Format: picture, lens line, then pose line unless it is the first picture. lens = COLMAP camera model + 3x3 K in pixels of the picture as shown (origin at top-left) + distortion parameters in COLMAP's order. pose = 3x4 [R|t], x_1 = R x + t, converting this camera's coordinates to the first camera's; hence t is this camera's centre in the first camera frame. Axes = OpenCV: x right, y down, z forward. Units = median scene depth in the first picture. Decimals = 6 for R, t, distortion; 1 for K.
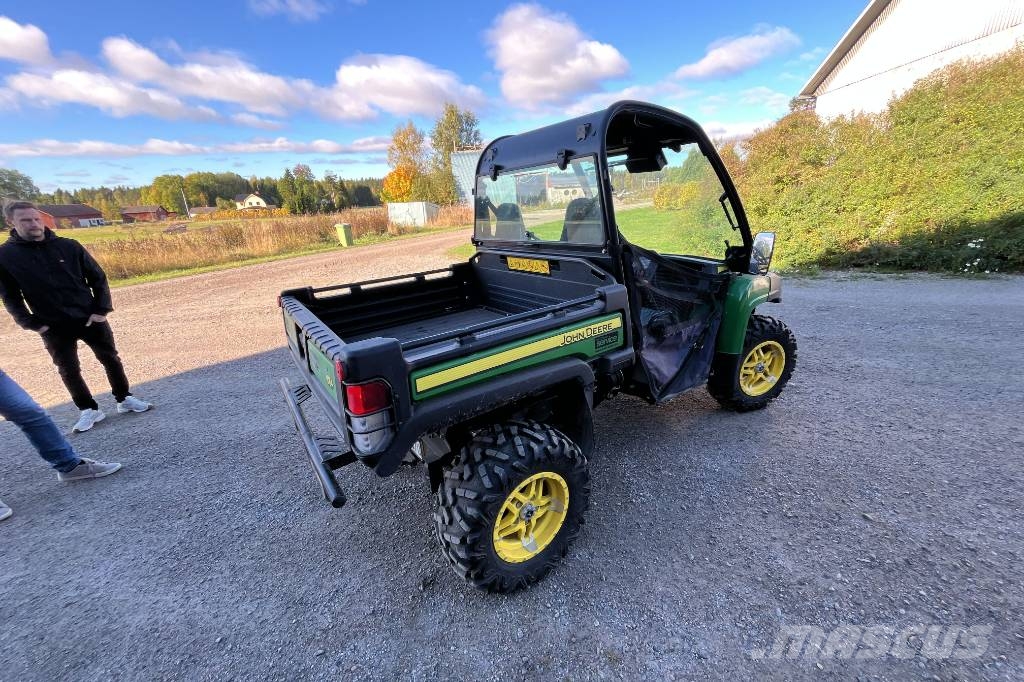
lens RADIAL K [[408.8, 0, 514.4], [0, 408.8, 334.5], [0, 0, 1]] dist [-0.002661, -0.000704]
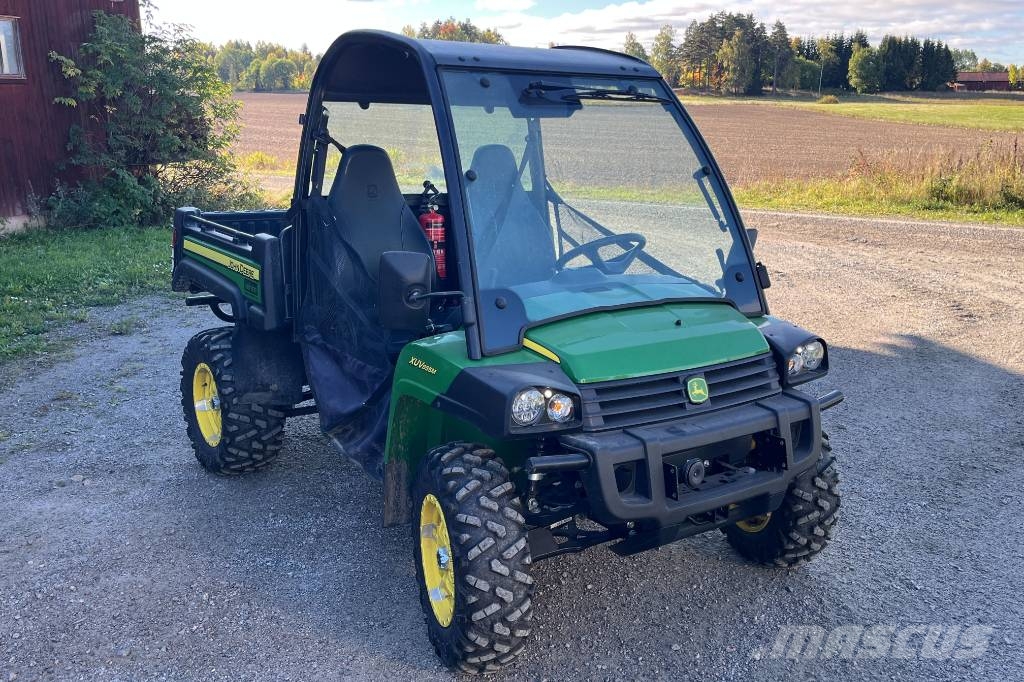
lens RADIAL K [[969.1, 0, 503.9], [0, 969.1, 344.6], [0, 0, 1]] dist [0.028178, 0.000000]
pose [[-0.017079, 0.302907, -0.952867, 1.721284], [-0.332862, 0.896922, 0.291089, -0.513190], [0.942821, 0.322145, 0.085508, 1.001873]]
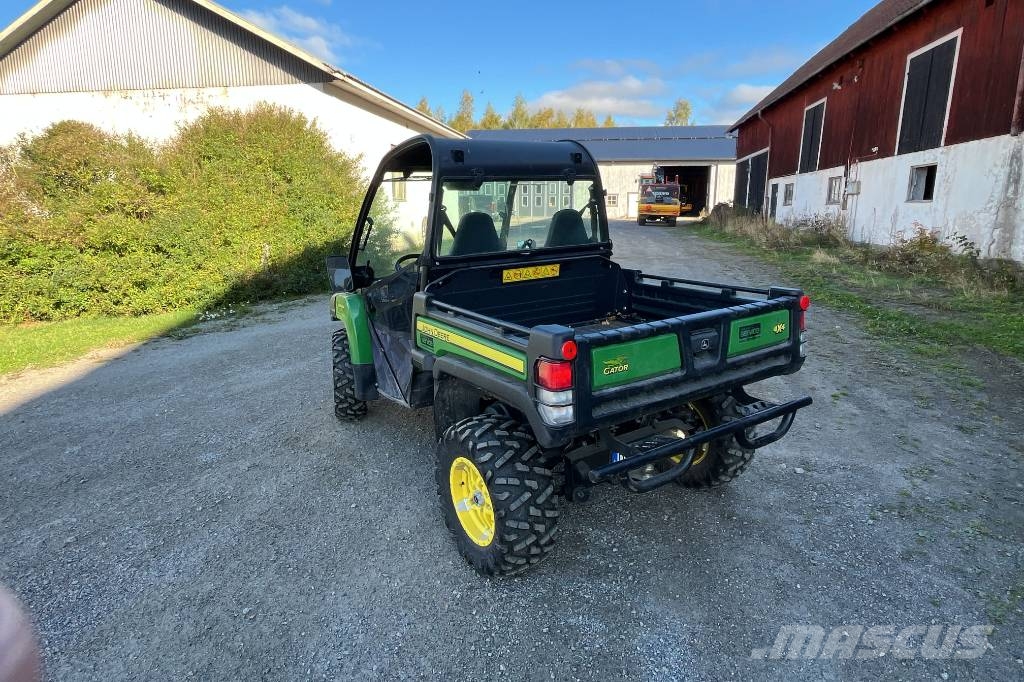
lens RADIAL K [[578.8, 0, 513.6], [0, 578.8, 334.5], [0, 0, 1]] dist [-0.002342, -0.003964]
pose [[0.048818, -0.163416, 0.985349, -1.296538], [0.326583, 0.934911, 0.138871, -0.227419], [-0.943907, 0.315019, 0.099009, 0.900728]]
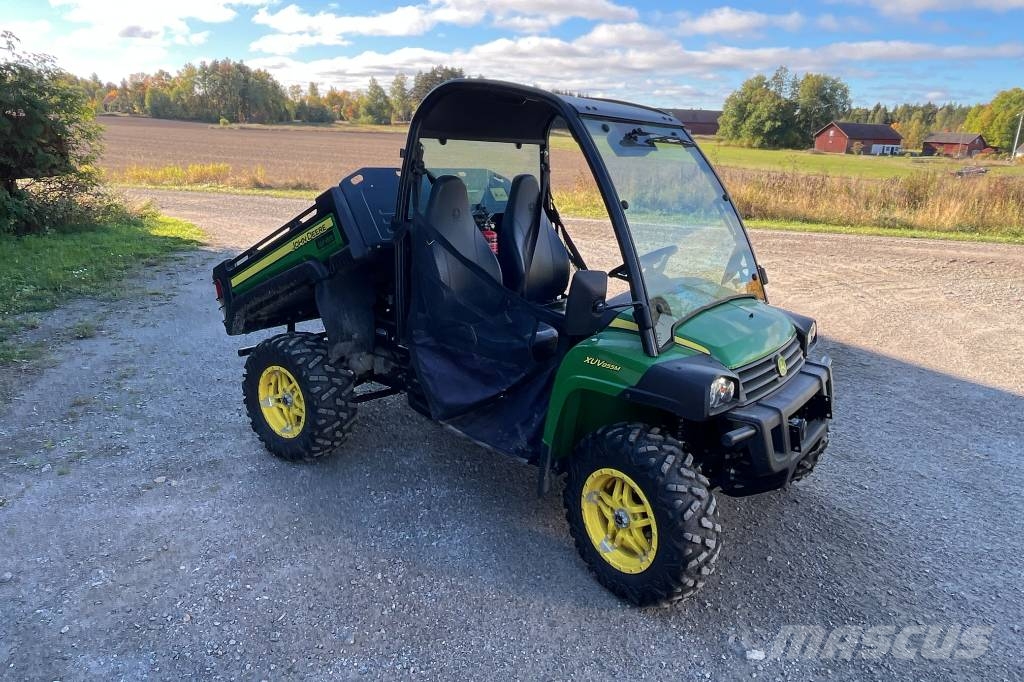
lens RADIAL K [[720.9, 0, 516.6], [0, 720.9, 331.4], [0, 0, 1]] dist [-0.005497, 0.000320]
pose [[0.294393, 0.320196, -0.900448, 1.509036], [-0.360937, 0.909674, 0.205472, -0.330177], [0.884905, 0.264515, 0.383372, 0.488857]]
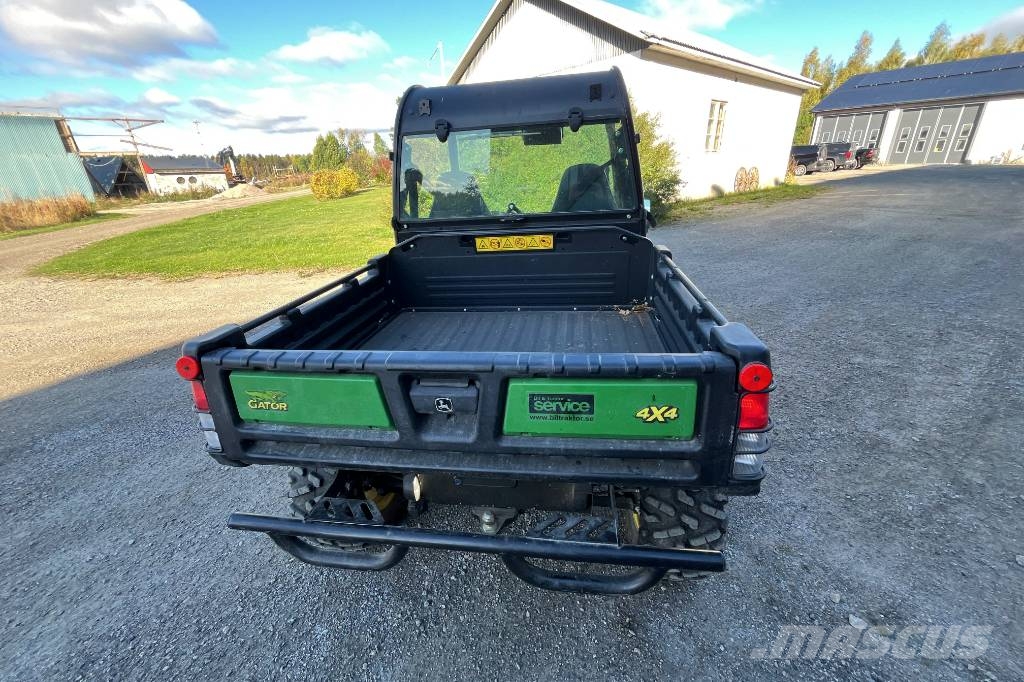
lens RADIAL K [[408.8, 0, 513.8], [0, 408.8, 334.5], [0, 0, 1]] dist [-0.002661, -0.000704]
pose [[0.696016, -0.244830, 0.674996, -0.568394], [0.229715, 0.966591, 0.113727, -0.077985], [-0.680289, 0.075900, 0.729004, 0.365351]]
